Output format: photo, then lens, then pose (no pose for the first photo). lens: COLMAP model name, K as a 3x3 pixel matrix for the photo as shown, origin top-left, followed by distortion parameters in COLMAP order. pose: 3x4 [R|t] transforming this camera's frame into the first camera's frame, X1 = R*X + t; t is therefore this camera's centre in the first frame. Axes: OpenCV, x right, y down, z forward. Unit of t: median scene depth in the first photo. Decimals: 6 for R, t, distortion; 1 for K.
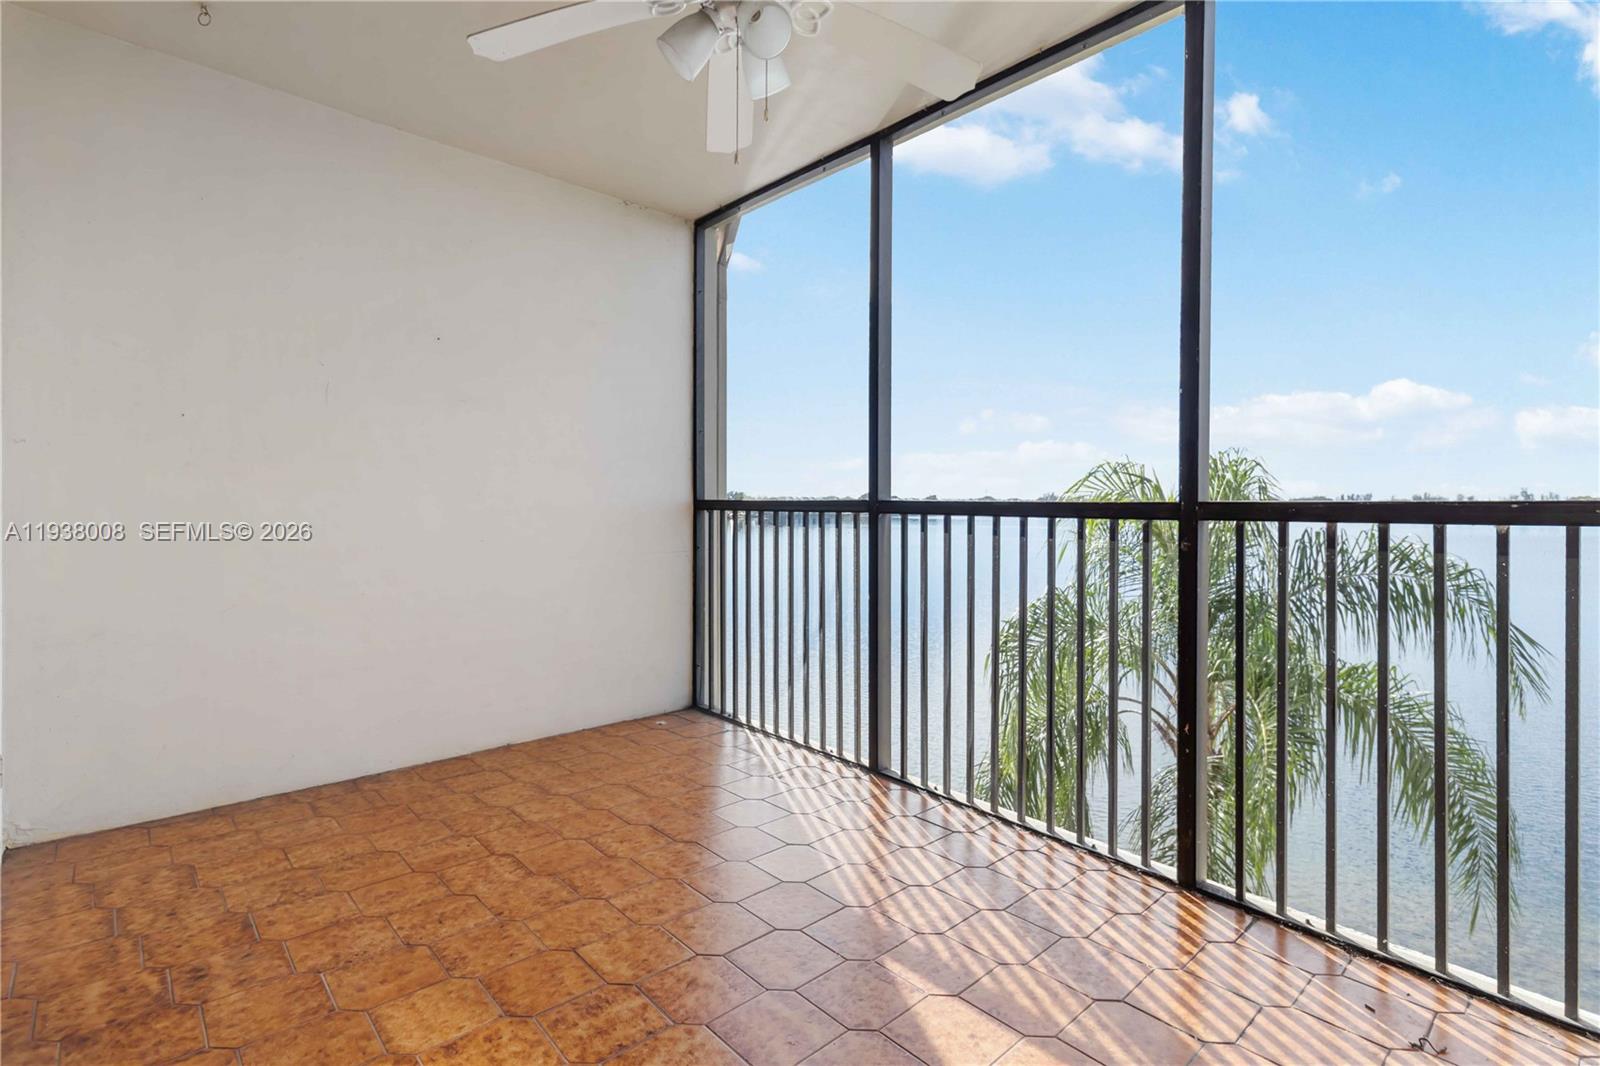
lens RADIAL K [[761.0, 0, 844.5], [0, 761.0, 498.6], [0, 0, 1]] dist [-0.013532, 0.000785]
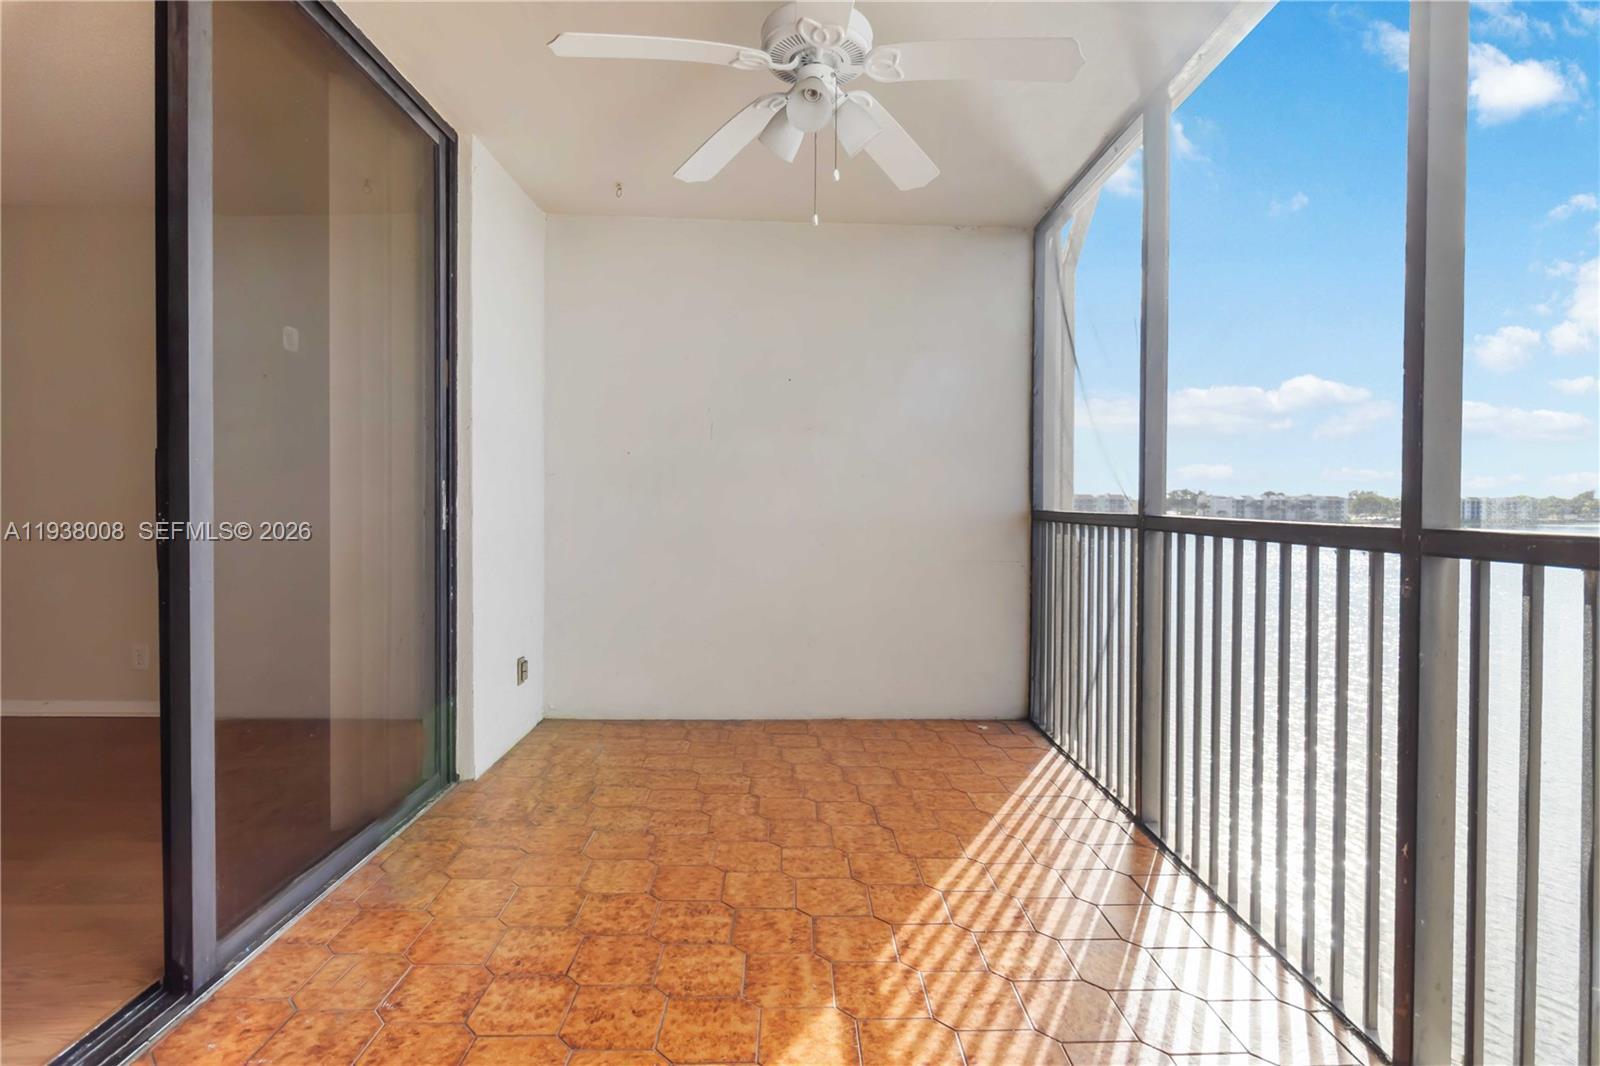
lens RADIAL K [[796.0, 0, 846.6], [0, 796.0, 511.5], [0, 0, 1]] dist [-0.031108, 0.000359]
pose [[0.757495, 0.014157, -0.652688, 0.486755], [-0.007333, 0.999886, 0.013177, -0.015871], [0.652800, -0.005196, 0.757512, 0.105033]]
